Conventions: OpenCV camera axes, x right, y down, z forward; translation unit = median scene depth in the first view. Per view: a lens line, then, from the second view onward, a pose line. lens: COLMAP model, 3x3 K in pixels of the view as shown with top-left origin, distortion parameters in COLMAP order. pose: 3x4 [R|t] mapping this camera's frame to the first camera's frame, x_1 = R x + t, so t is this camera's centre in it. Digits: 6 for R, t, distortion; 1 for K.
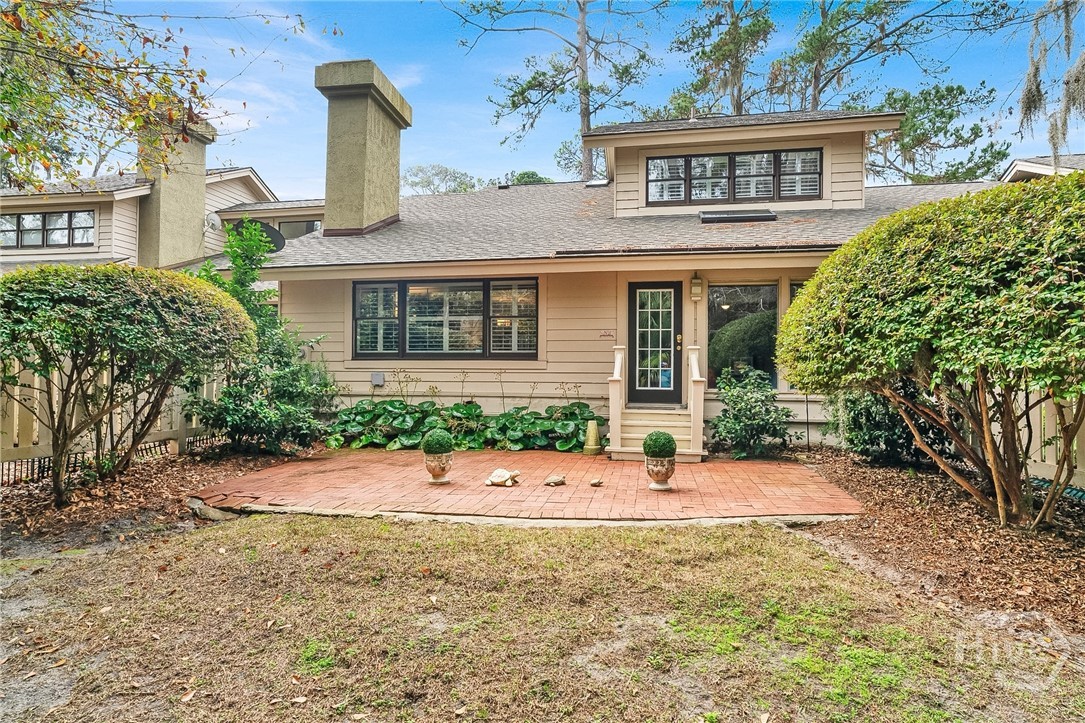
lens RADIAL K [[586.1, 0, 541.2], [0, 586.1, 366.5], [0, 0, 1]] dist [-0.002838, 0.000838]
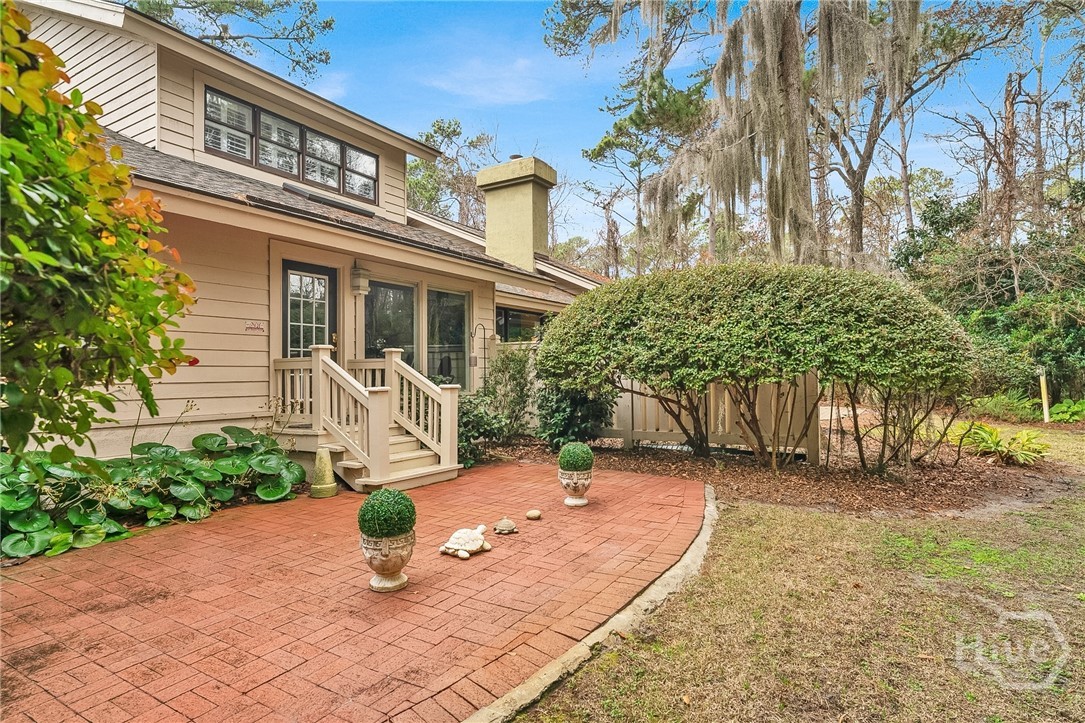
lens RADIAL K [[578.9, 0, 544.4], [0, 578.9, 365.9], [0, 0, 1]] dist [-0.003771, -0.000009]
pose [[0.371853, 0.002924, 0.928287, -0.406711], [0.001259, 0.999993, -0.003654, -0.005098], [-0.928291, 0.002527, 0.371846, 0.423293]]
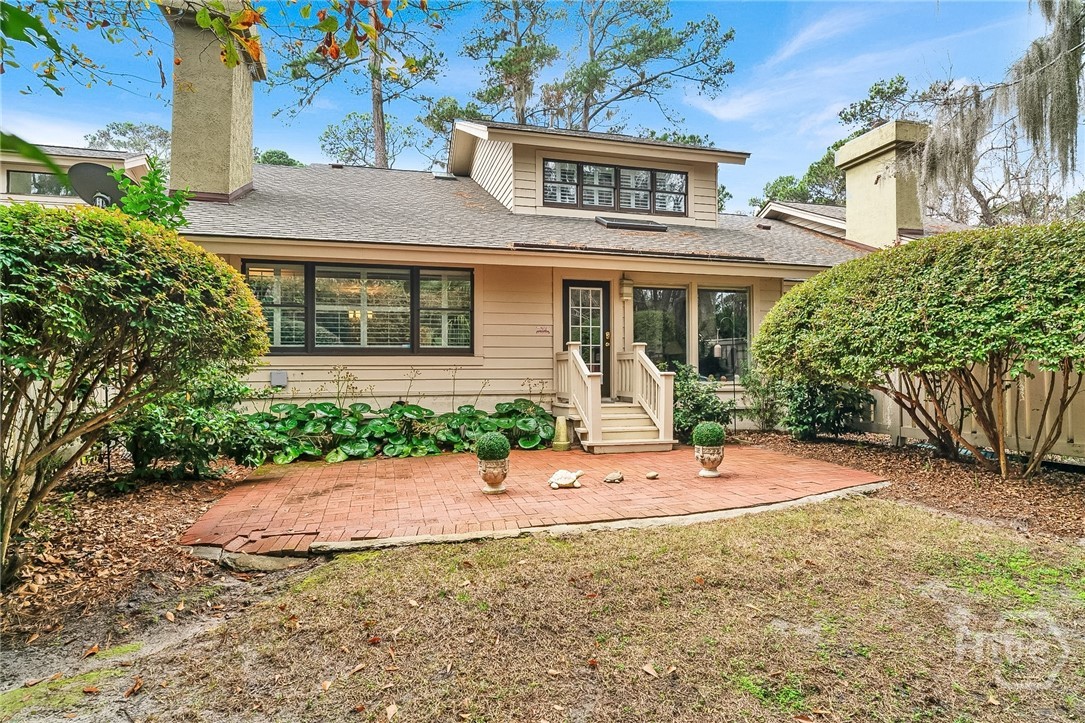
lens RADIAL K [[577.4, 0, 546.0], [0, 577.4, 362.8], [0, 0, 1]] dist [-0.001553, 0.000706]
pose [[0.903090, -0.004551, 0.429428, -0.310350], [0.005325, 0.999986, -0.000601, 0.001617], [-0.429419, 0.002829, 0.903101, 0.108297]]
